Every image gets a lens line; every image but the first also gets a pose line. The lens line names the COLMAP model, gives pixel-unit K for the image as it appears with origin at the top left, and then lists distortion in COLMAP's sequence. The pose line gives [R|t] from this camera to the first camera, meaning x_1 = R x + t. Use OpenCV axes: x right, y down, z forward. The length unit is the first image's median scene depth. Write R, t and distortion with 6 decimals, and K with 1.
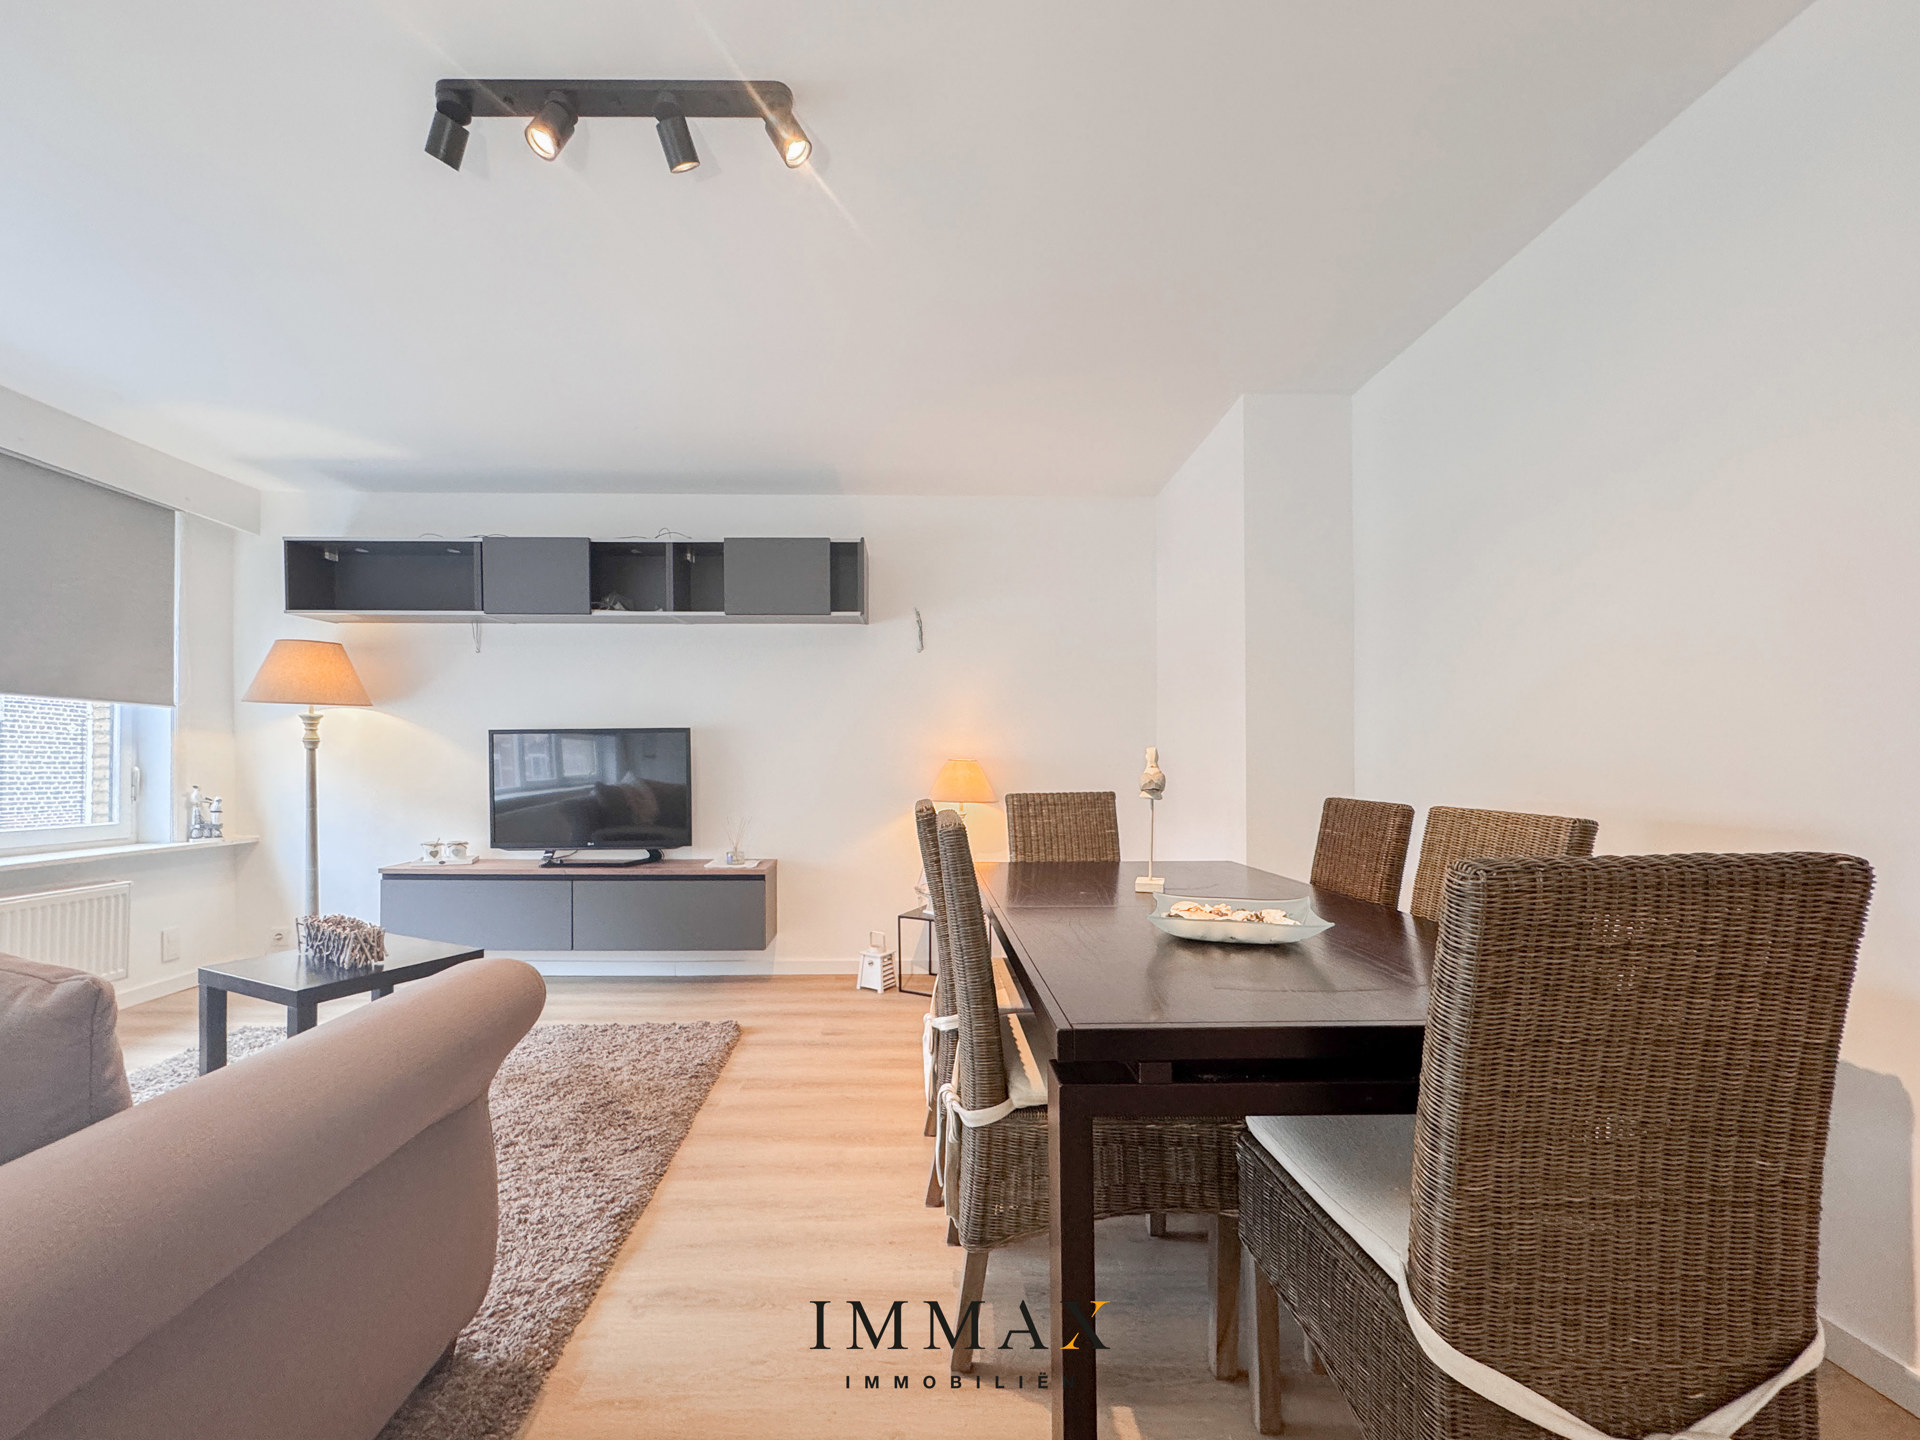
lens RADIAL K [[782.2, 0, 955.0], [0, 782.2, 755.8], [0, 0, 1]] dist [-0.001791, -0.000198]
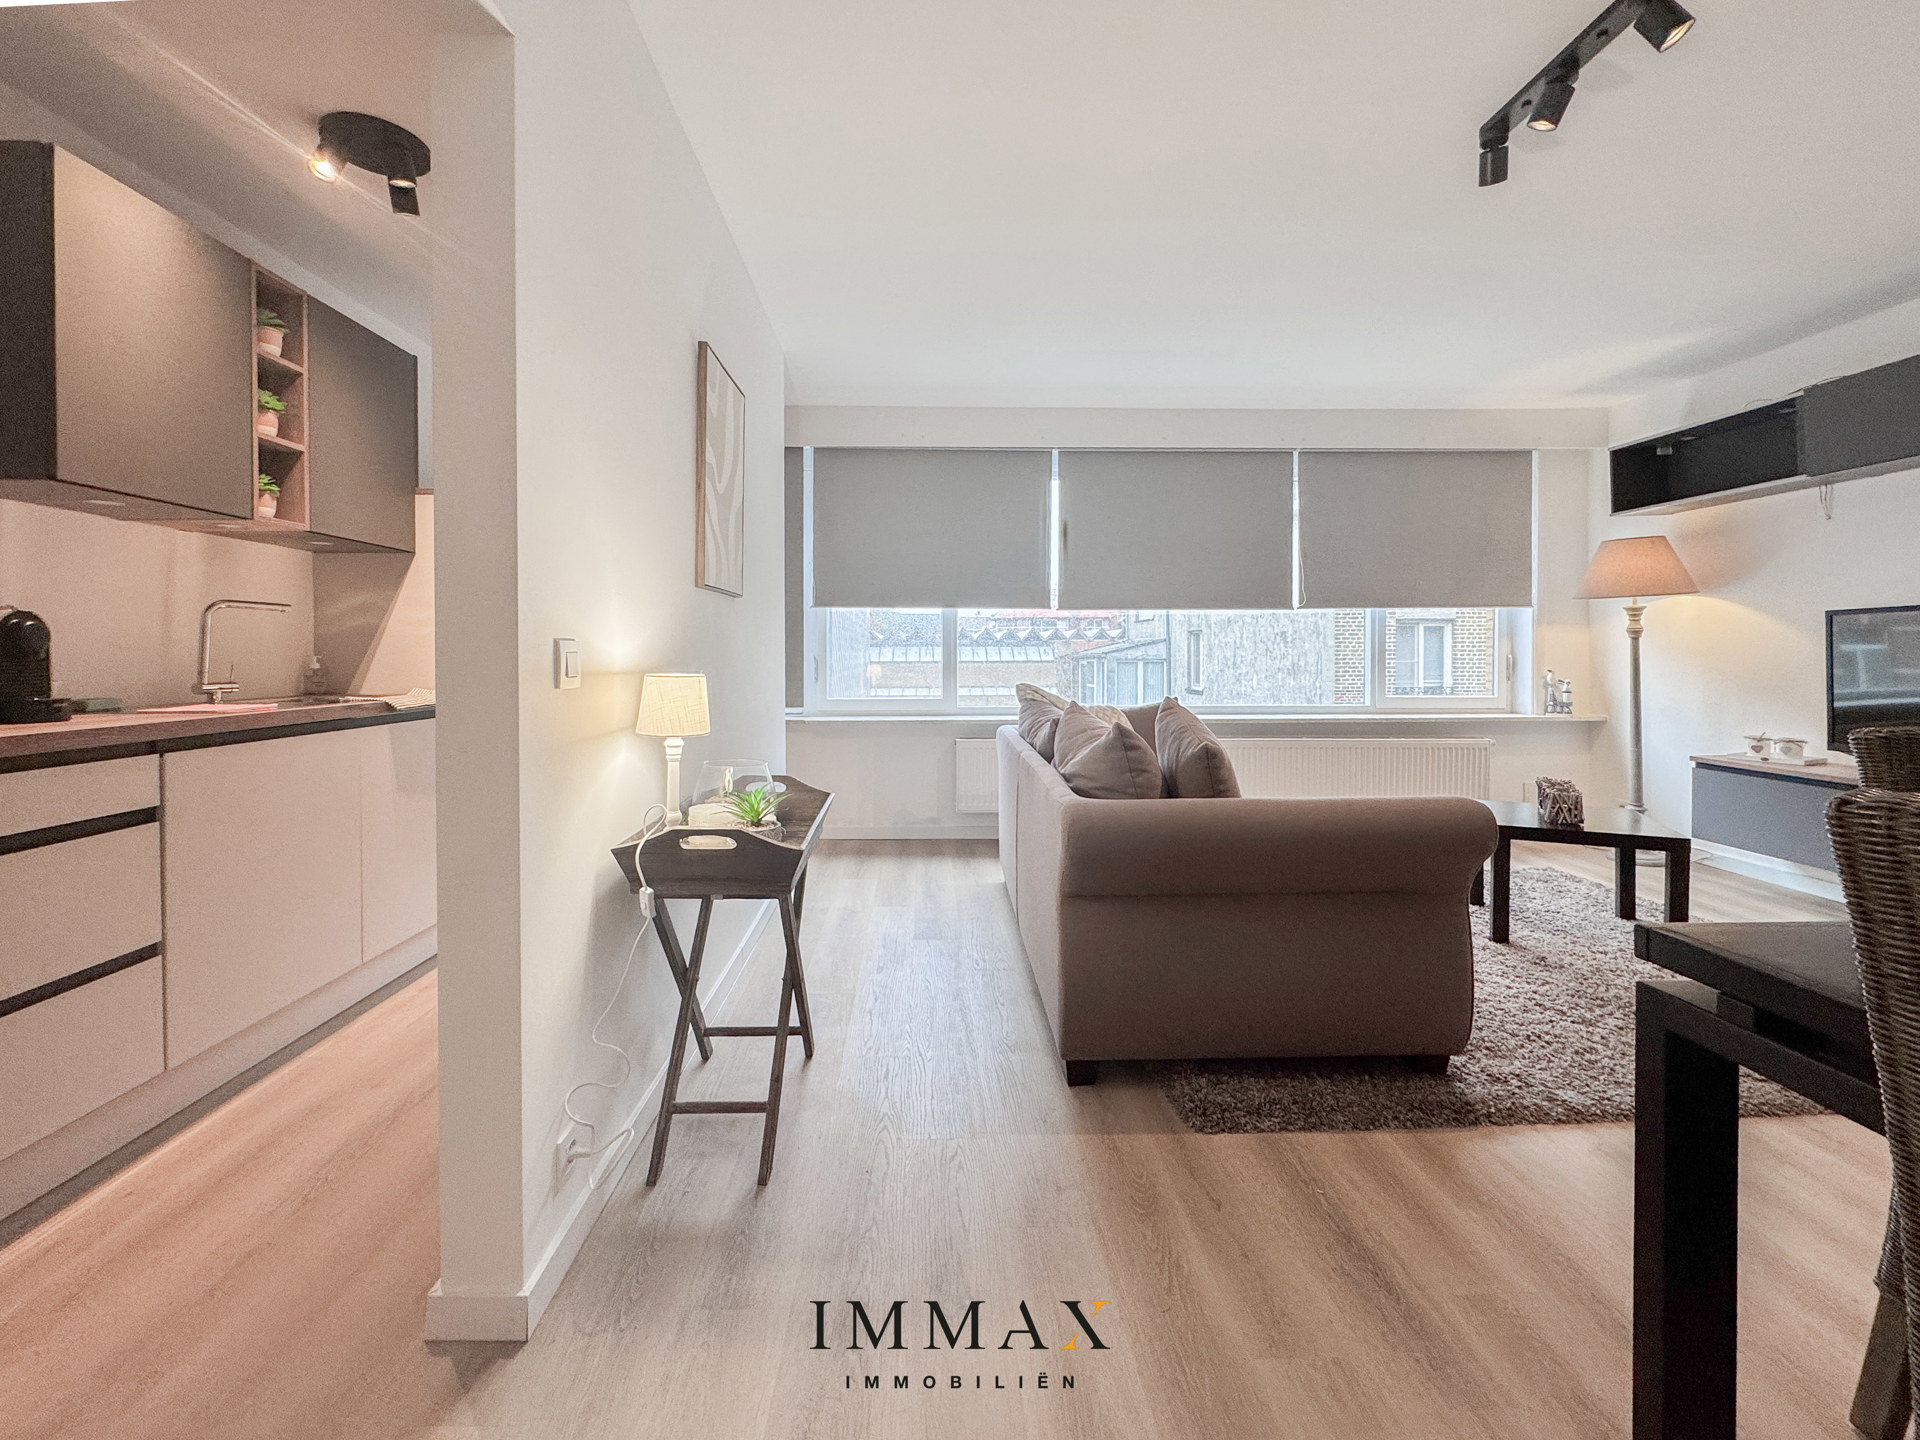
lens RADIAL K [[787.9, 0, 936.7], [0, 787.9, 669.7], [0, 0, 1]] dist [0.000000, -0.000029]
pose [[0.005228, 0.018602, -0.999813, 0.260940], [0.017106, 0.999679, 0.018689, -0.001773], [0.999840, -0.017200, 0.004908, 0.028458]]
